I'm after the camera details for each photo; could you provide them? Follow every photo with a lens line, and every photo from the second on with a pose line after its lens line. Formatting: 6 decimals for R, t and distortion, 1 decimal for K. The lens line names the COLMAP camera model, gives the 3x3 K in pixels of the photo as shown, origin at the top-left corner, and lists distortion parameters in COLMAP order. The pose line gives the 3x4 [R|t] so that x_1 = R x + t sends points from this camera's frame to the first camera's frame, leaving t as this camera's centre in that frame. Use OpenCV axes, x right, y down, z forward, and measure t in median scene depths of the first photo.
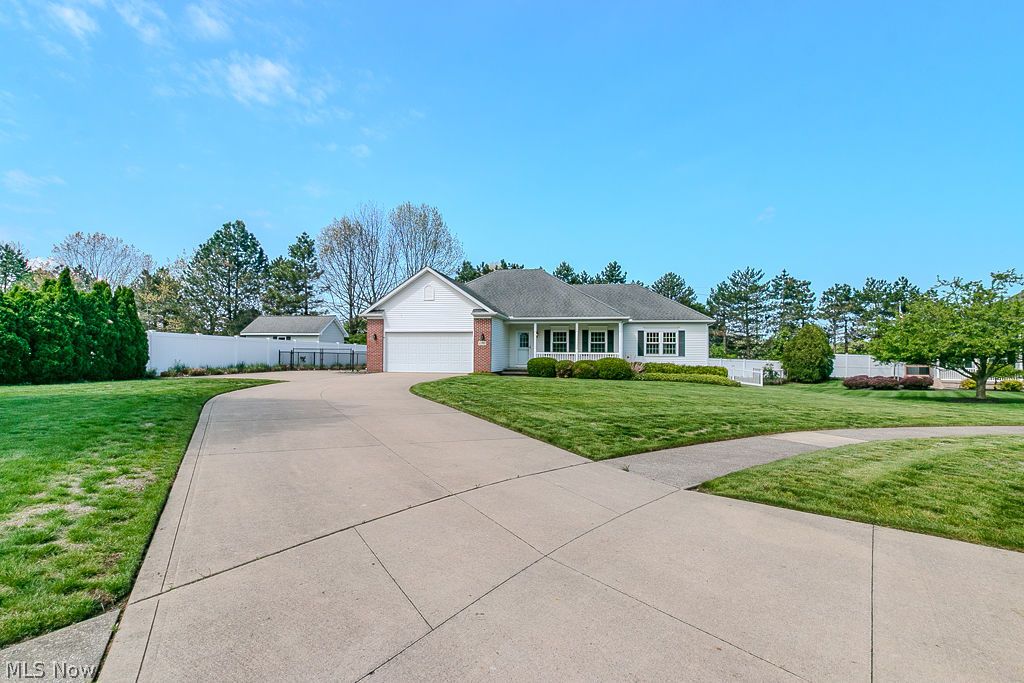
lens RADIAL K [[494.4, 0, 512.0], [0, 494.4, 341.5], [0, 0, 1]] dist [0.003469, 0.000204]
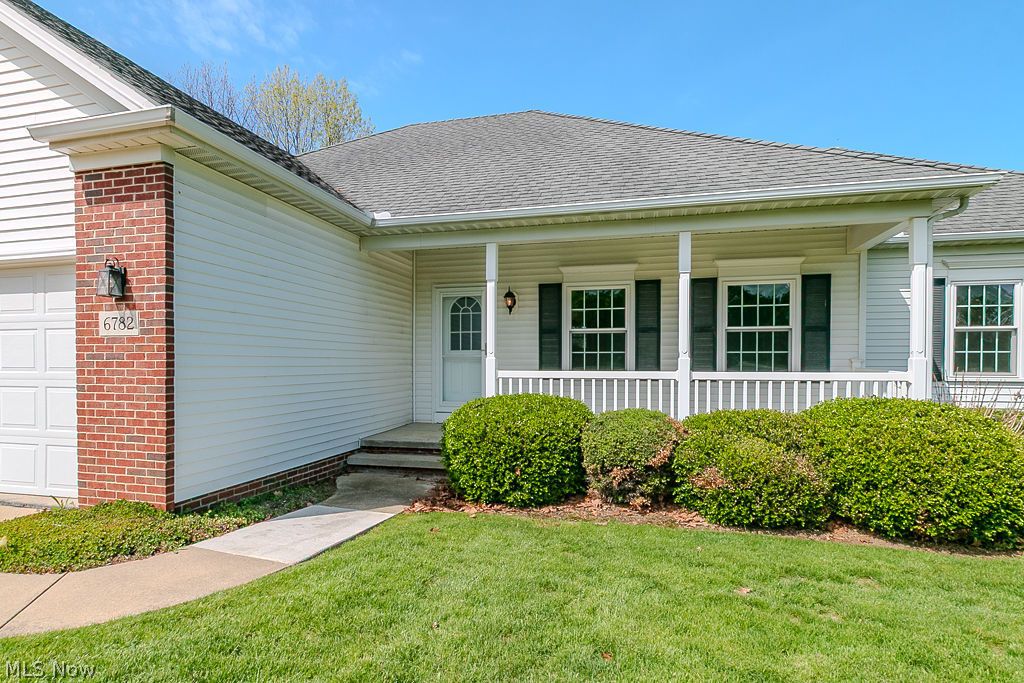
lens RADIAL K [[563.7, 0, 499.4], [0, 563.7, 369.1], [0, 0, 1]] dist [0.001470, 0.000077]
pose [[0.996856, -0.005804, -0.079018, 0.068086], [0.008796, 0.999256, 0.037564, 0.010651], [0.078741, -0.038141, 0.996165, 0.704858]]
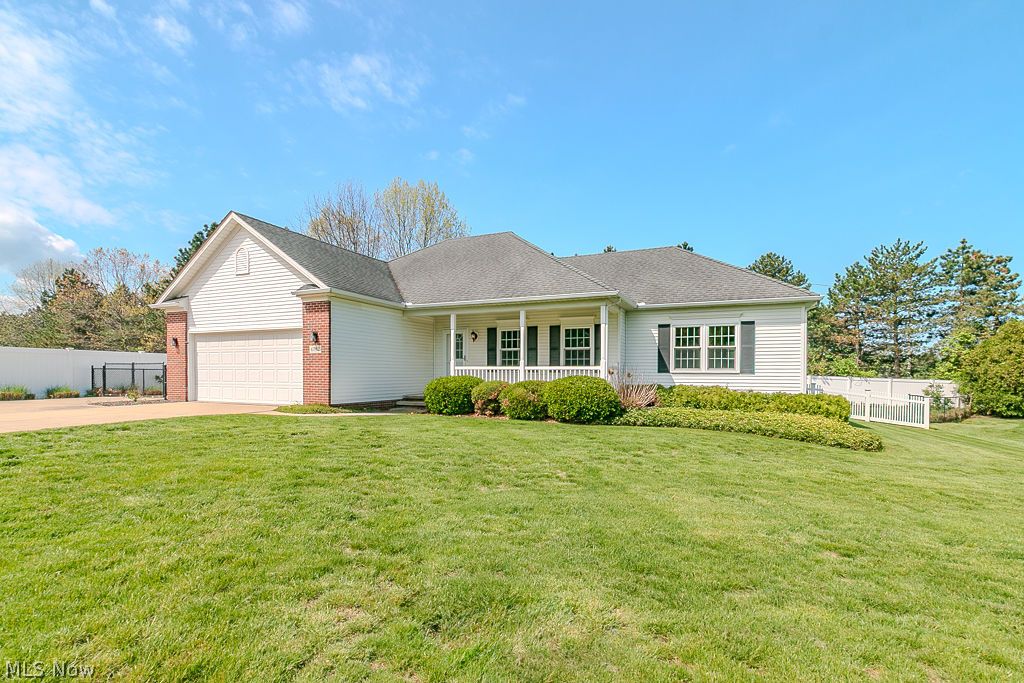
lens RADIAL K [[470.6, 0, 513.0], [0, 470.6, 380.1], [0, 0, 1]] dist [-0.001502, -0.000515]
pose [[0.972627, -0.000268, -0.232373, 0.222039], [0.009779, 0.999161, 0.039775, 0.015712], [0.232168, -0.040959, 0.971813, 0.481641]]
